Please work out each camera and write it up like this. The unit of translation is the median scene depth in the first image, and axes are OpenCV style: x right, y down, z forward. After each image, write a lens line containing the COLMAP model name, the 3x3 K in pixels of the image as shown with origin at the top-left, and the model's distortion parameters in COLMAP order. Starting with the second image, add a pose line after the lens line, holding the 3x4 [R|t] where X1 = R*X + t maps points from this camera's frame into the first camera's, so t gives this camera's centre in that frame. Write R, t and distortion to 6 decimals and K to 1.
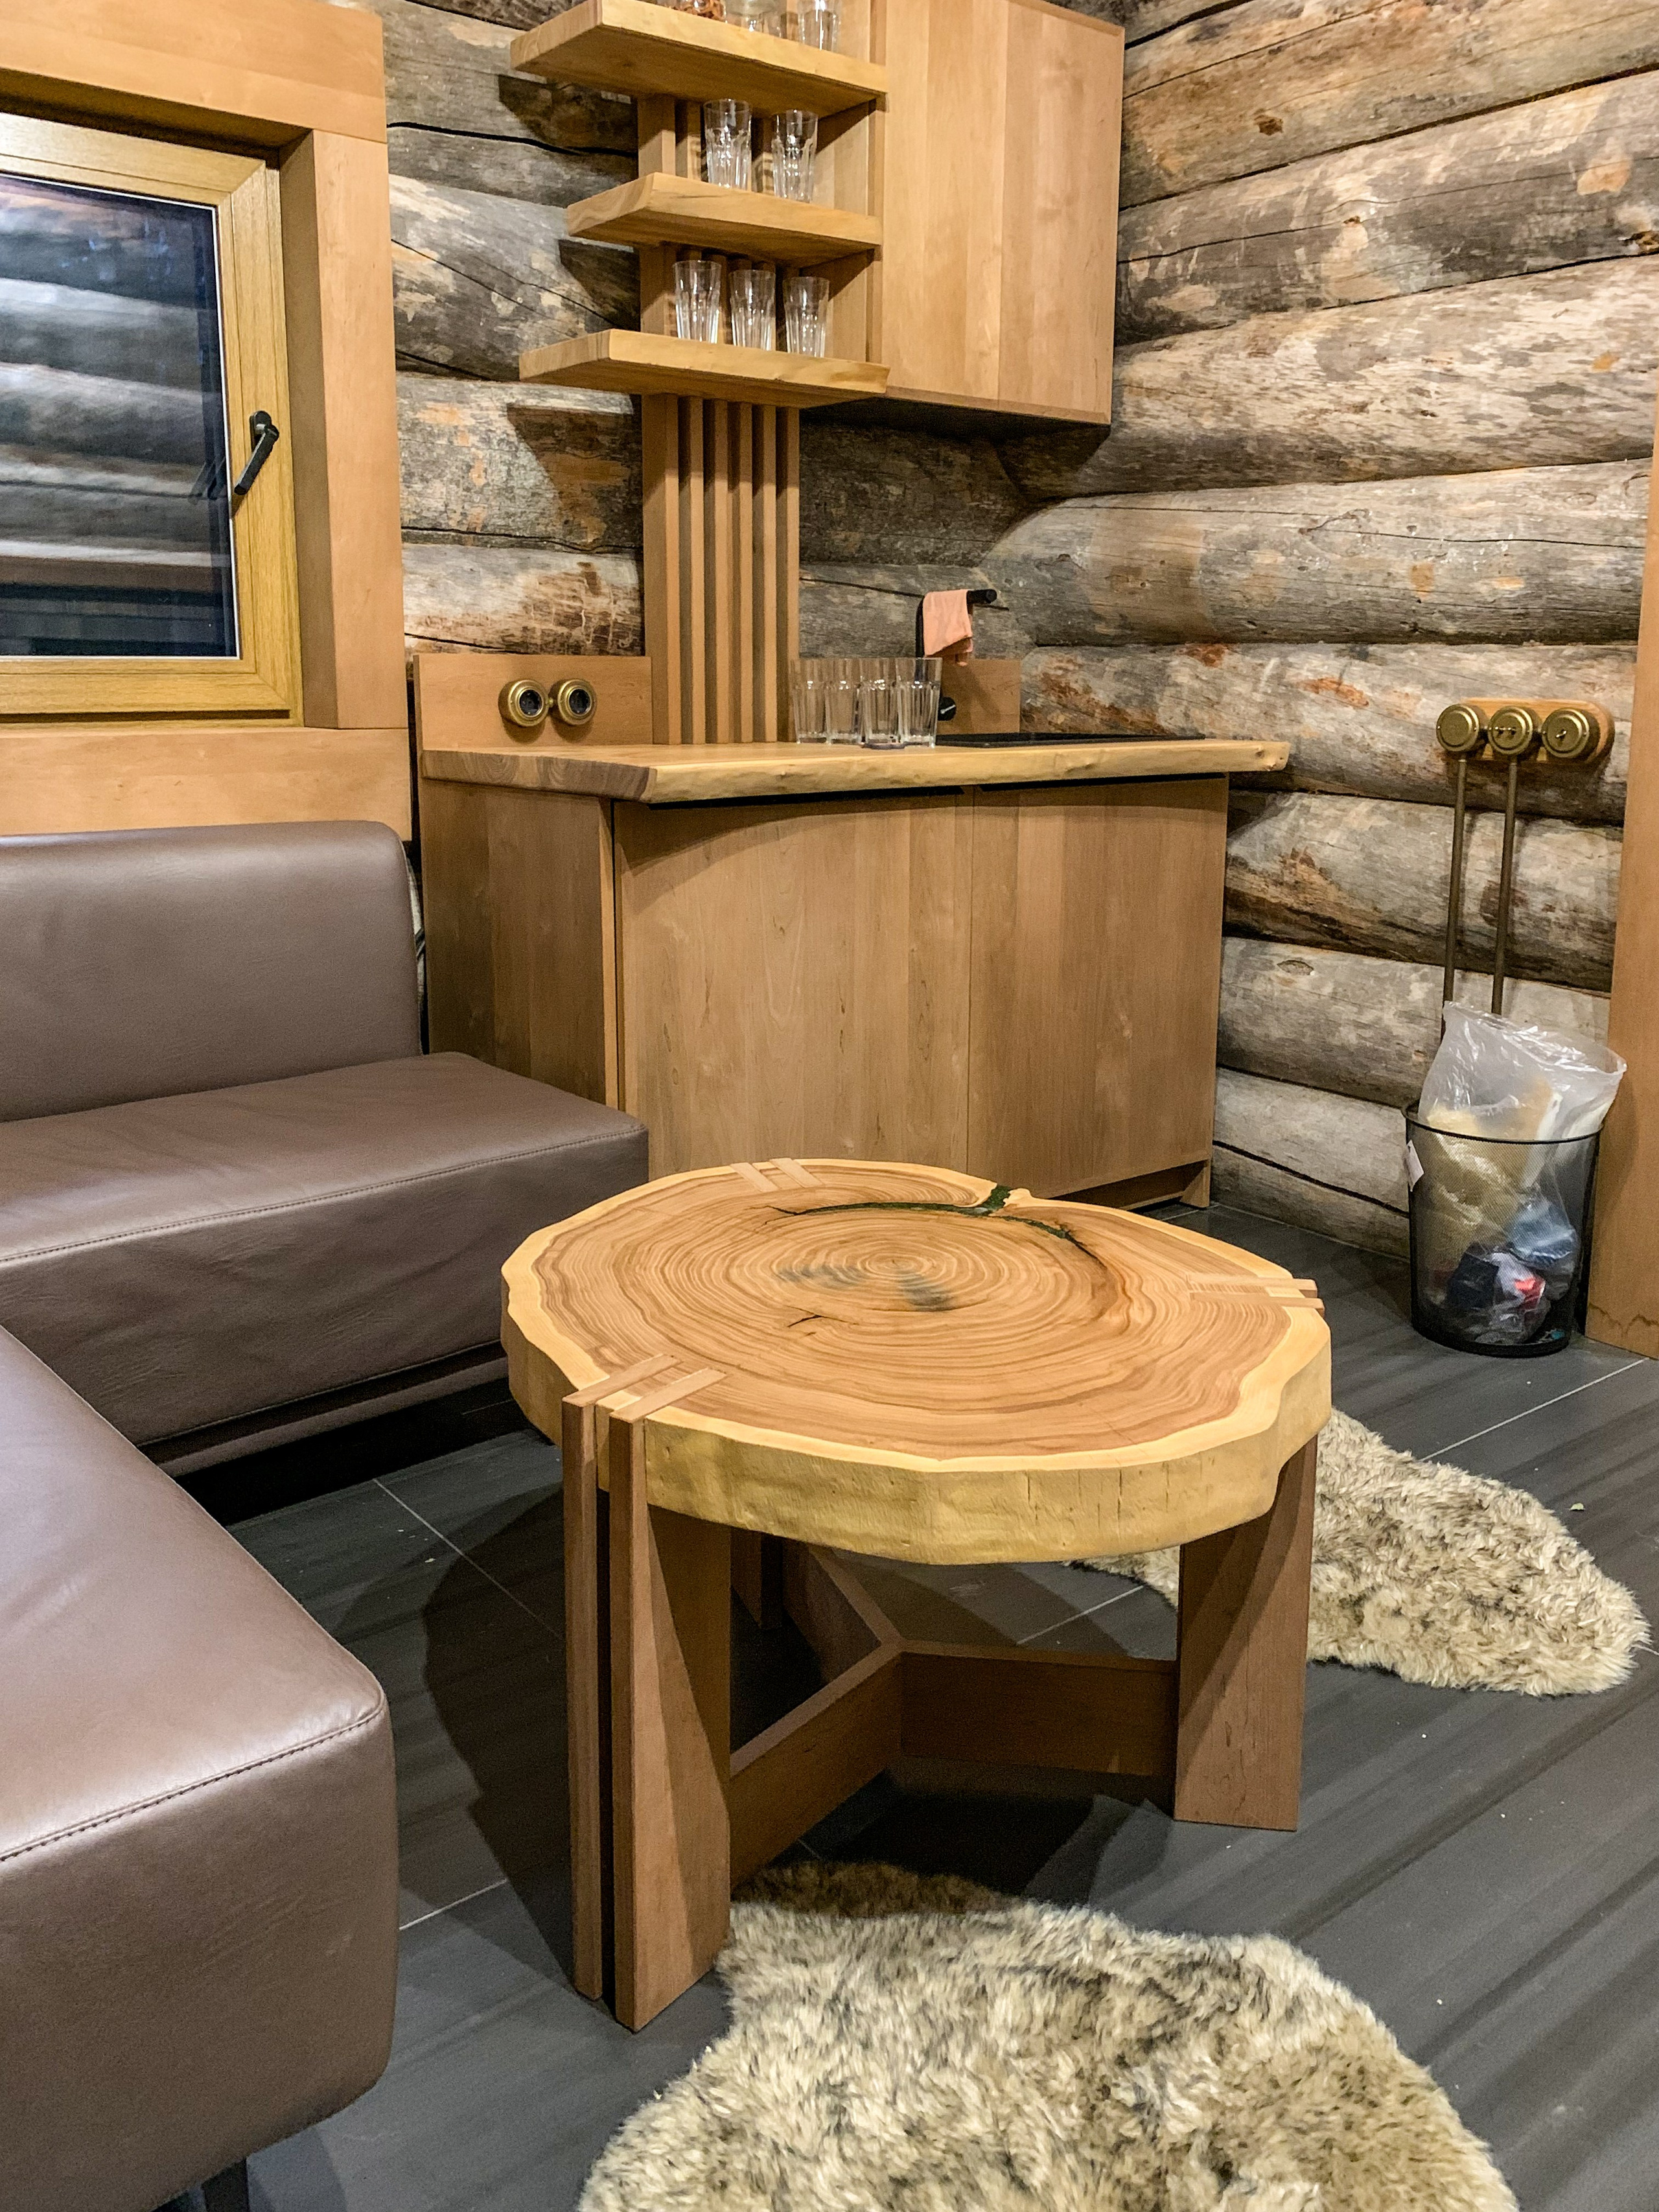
lens RADIAL K [[1790.0, 0, 829.5], [0, 1790.0, 1106.0], [0, 0, 1]] dist [0.062538, -0.165572]
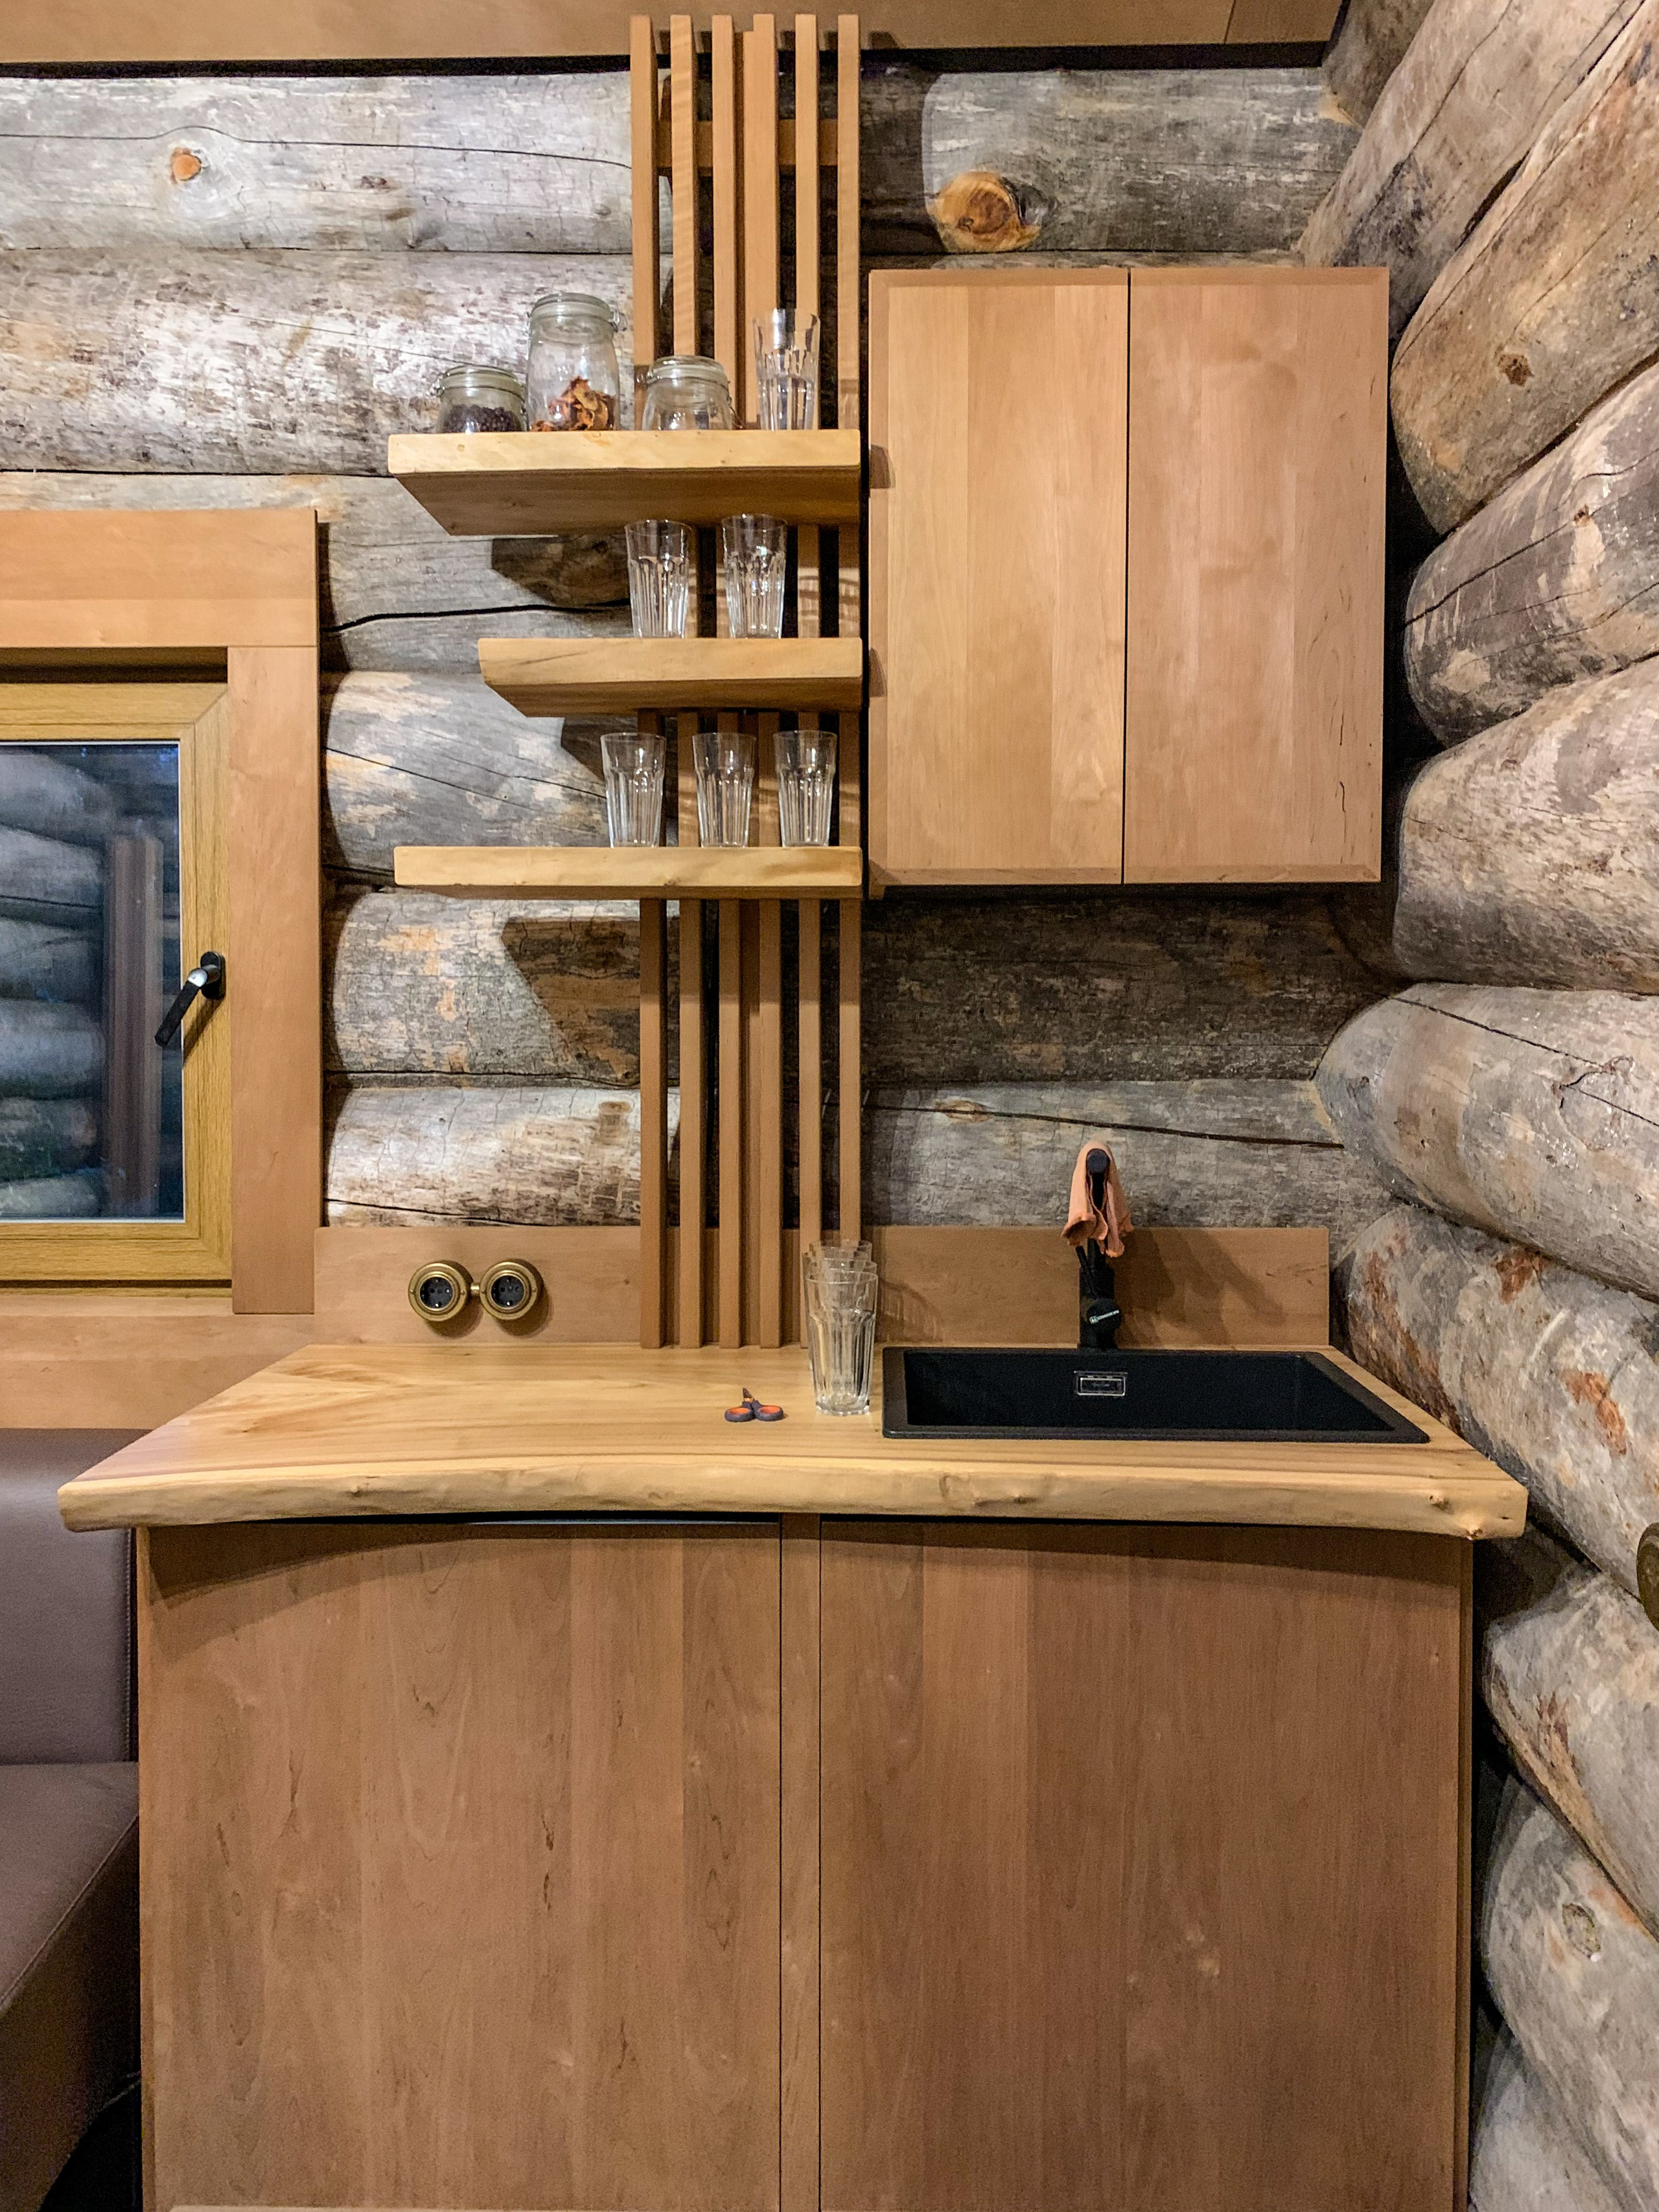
lens RADIAL K [[1790.0, 0, 829.5], [0, 1790.0, 1106.0], [0, 0, 1]] dist [0.062538, -0.165572]
pose [[0.768021, 0.029274, -0.639756, 0.456819], [-0.144700, 0.981054, -0.128820, -0.229018], [0.623864, 0.191509, 0.757706, 0.506340]]
